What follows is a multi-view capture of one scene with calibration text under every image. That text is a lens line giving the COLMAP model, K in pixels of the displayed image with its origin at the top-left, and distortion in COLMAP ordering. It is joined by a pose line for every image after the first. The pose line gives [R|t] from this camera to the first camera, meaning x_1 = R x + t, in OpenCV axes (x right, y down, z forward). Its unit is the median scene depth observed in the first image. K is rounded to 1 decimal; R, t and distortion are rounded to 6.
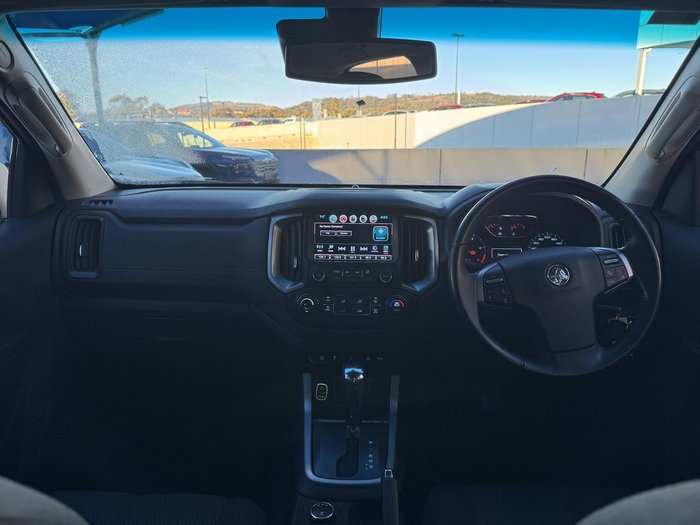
lens RADIAL K [[498.4, 0, 353.8], [0, 498.4, 270.7], [0, 0, 1]] dist [0.100195, -0.171096]
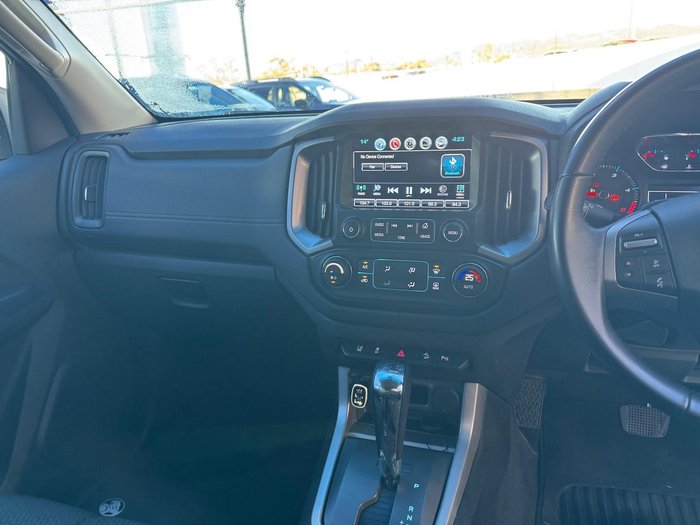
lens RADIAL K [[498.4, 0, 353.8], [0, 498.4, 270.7], [0, 0, 1]] dist [0.100195, -0.171096]
pose [[0.960408, 0.040638, -0.275616, 0.115099], [-0.016801, 0.995952, 0.088304, 0.004859], [0.278089, -0.080178, 0.957203, 0.337353]]
